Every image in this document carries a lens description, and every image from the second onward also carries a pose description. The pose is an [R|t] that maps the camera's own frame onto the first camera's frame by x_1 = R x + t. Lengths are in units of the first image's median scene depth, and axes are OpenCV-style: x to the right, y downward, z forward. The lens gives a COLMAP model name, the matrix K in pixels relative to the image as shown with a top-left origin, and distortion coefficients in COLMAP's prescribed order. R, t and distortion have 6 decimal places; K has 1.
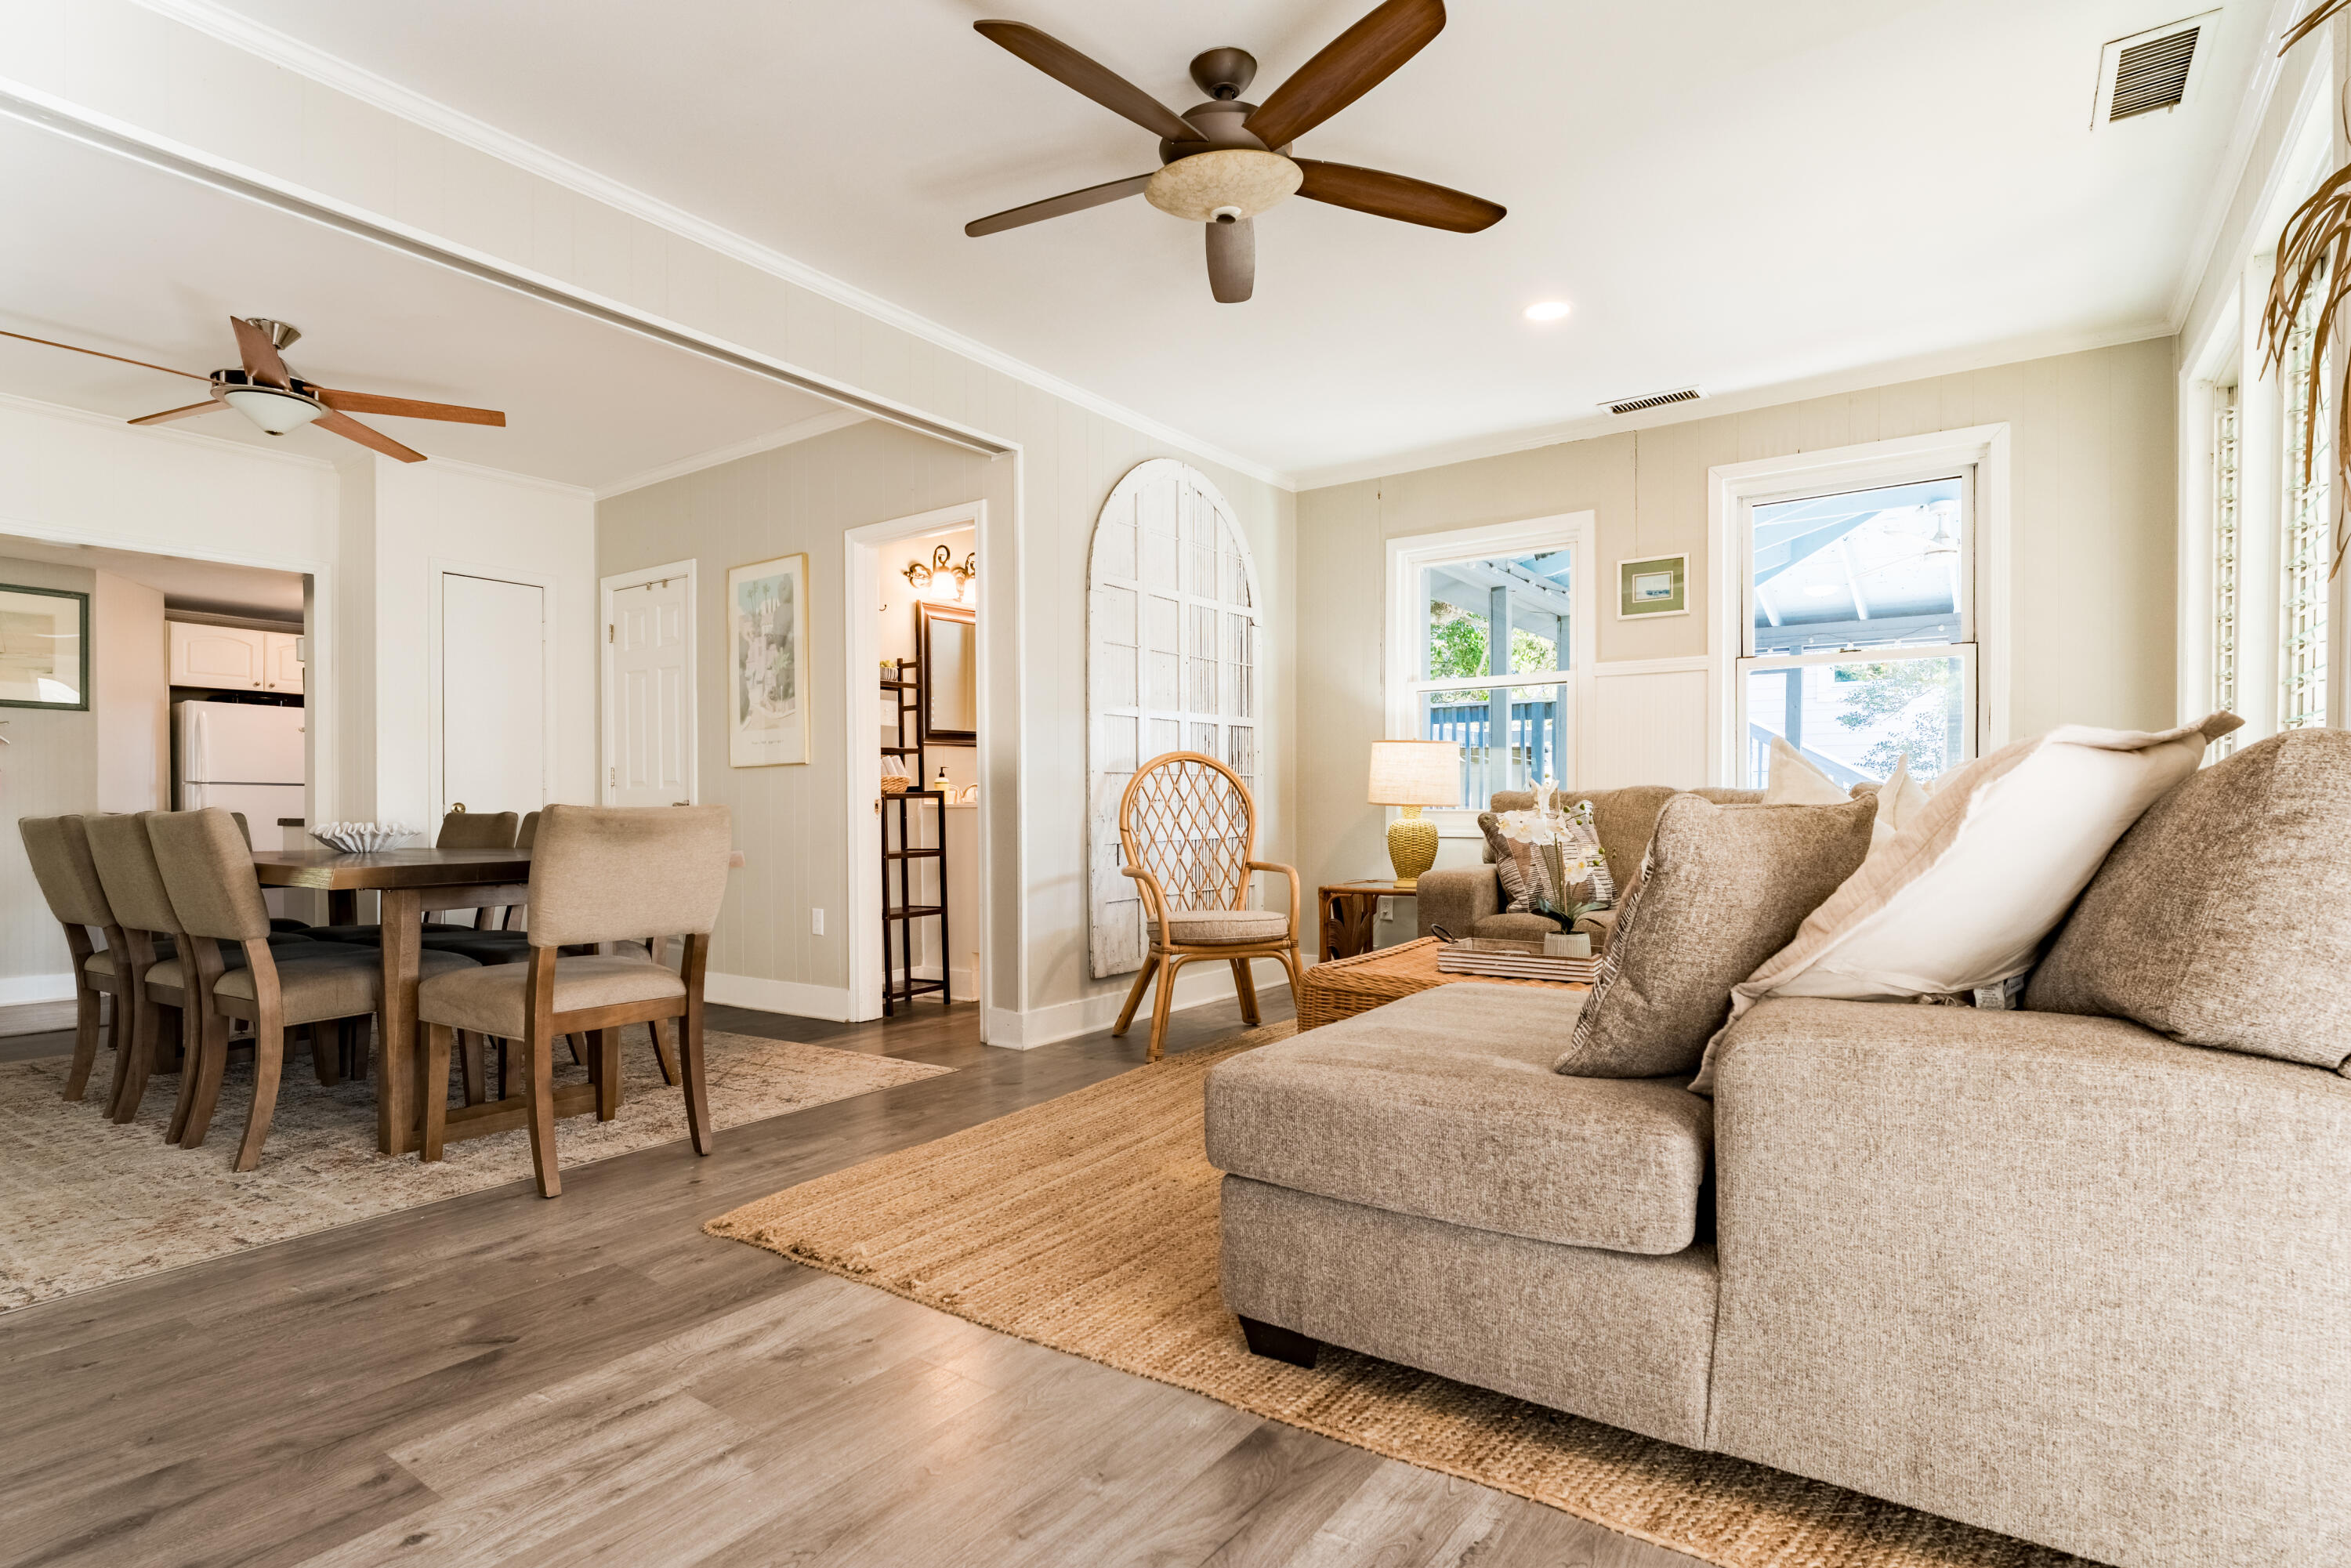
lens RADIAL K [[1162.2, 0, 1200.9], [0, 1162.2, 815.5], [0, 0, 1]] dist [-0.001723, -0.000247]
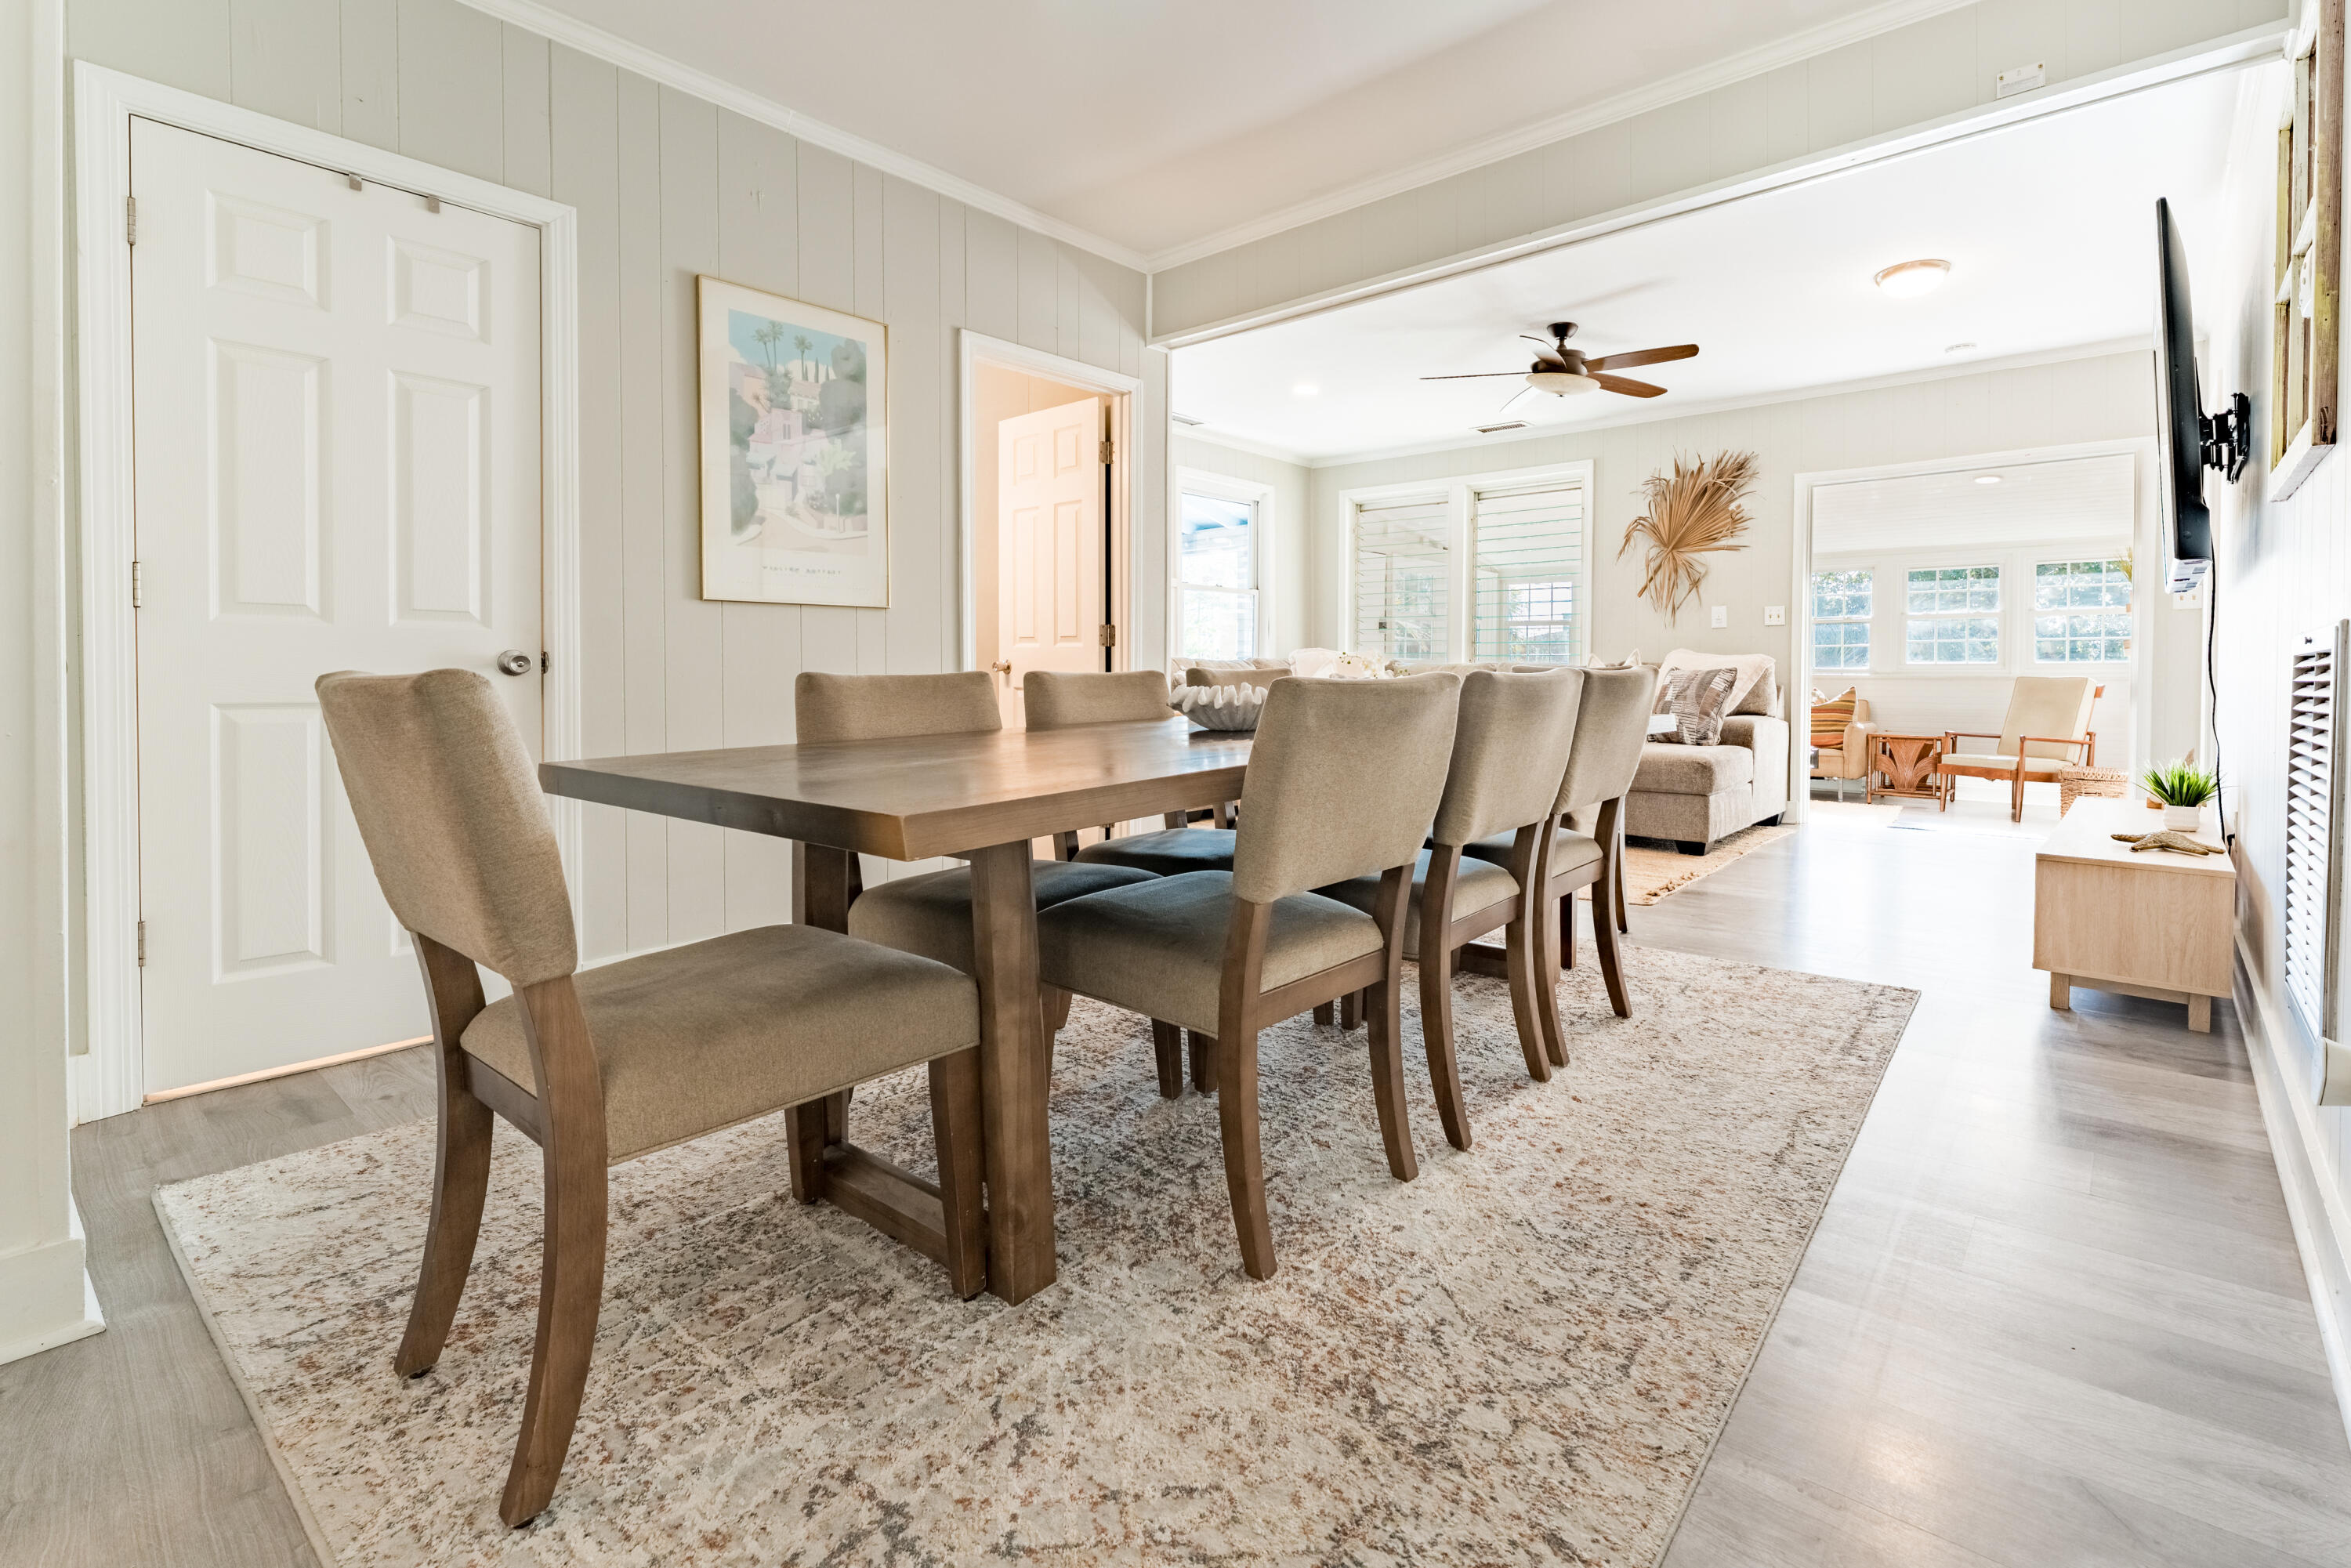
lens RADIAL K [[1086.3, 0, 1291.6], [0, 1086.3, 696.0], [0, 0, 1]] dist [-0.006731, -0.000934]
pose [[0.056620, -0.018539, 0.998224, -1.172279], [0.005062, 0.999820, 0.018282, 0.000550], [-0.998383, 0.004018, 0.056704, 0.803094]]
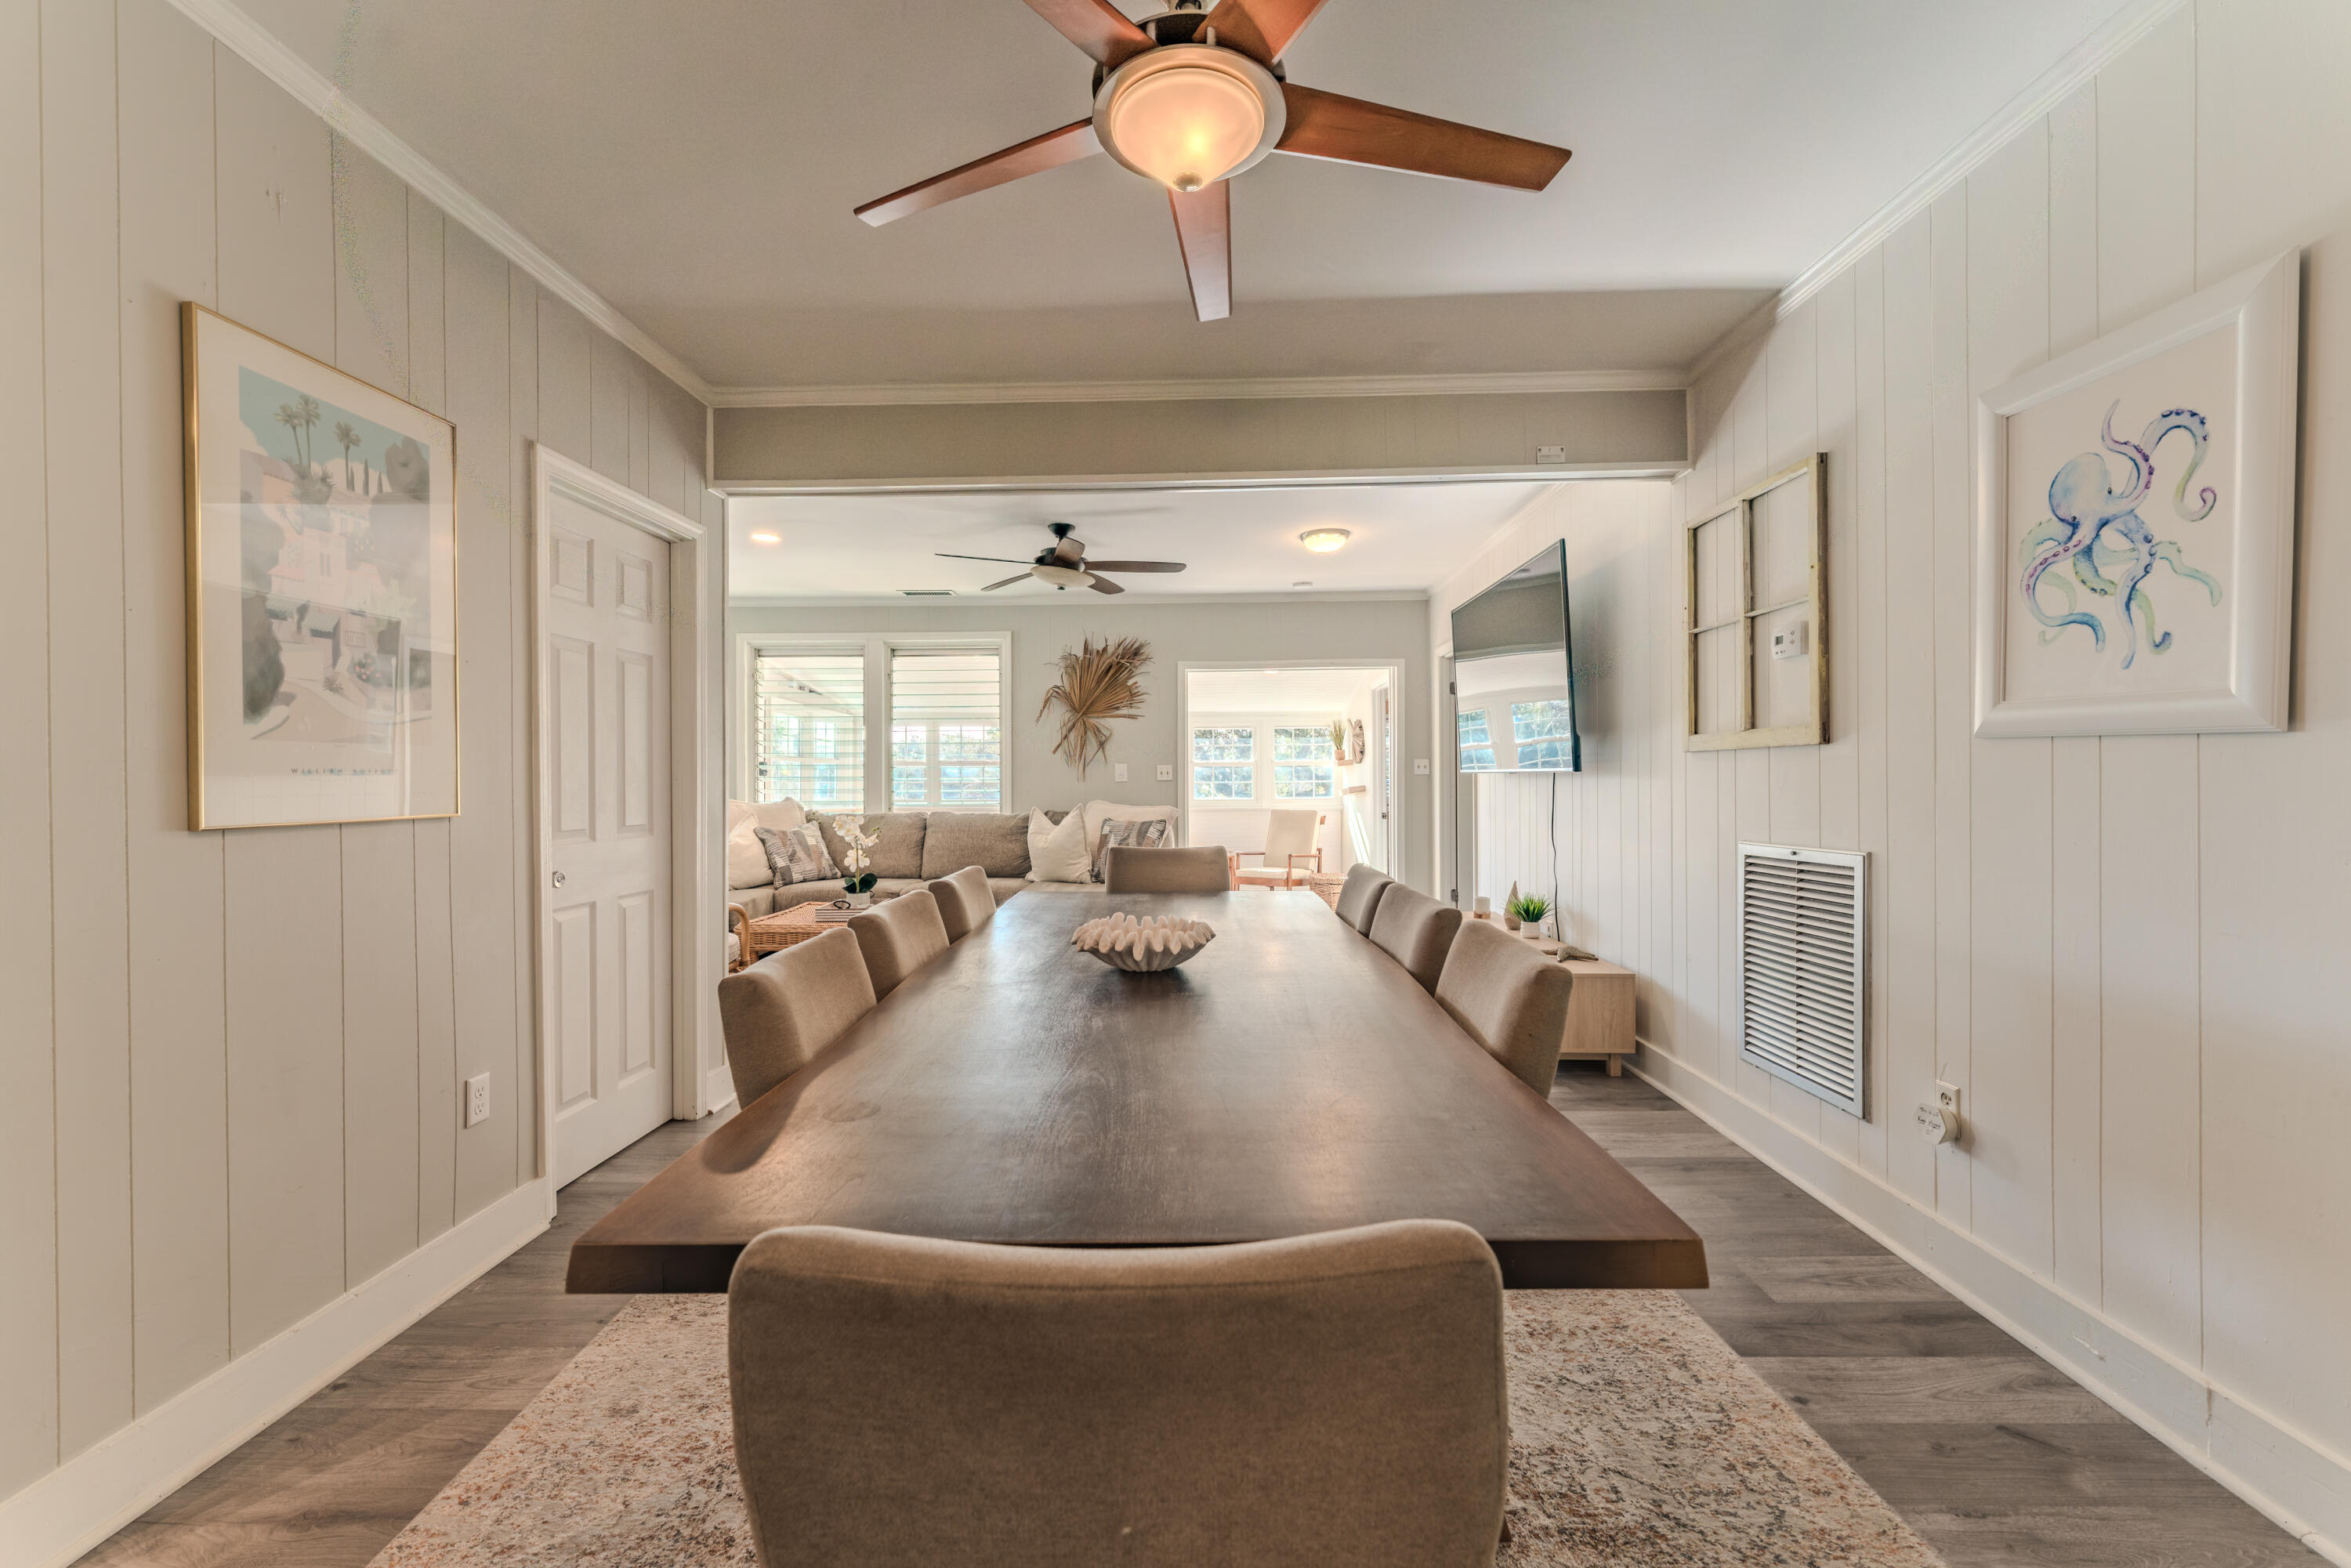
lens RADIAL K [[954.1, 0, 1184.1], [0, 954.1, 790.2], [0, 0, 1]] dist [-0.005800, -0.000309]
pose [[-0.564695, -0.002030, 0.825297, -1.023708], [0.014077, 0.999828, 0.012090, -0.065623], [-0.825180, 0.018445, -0.564569, 1.111205]]
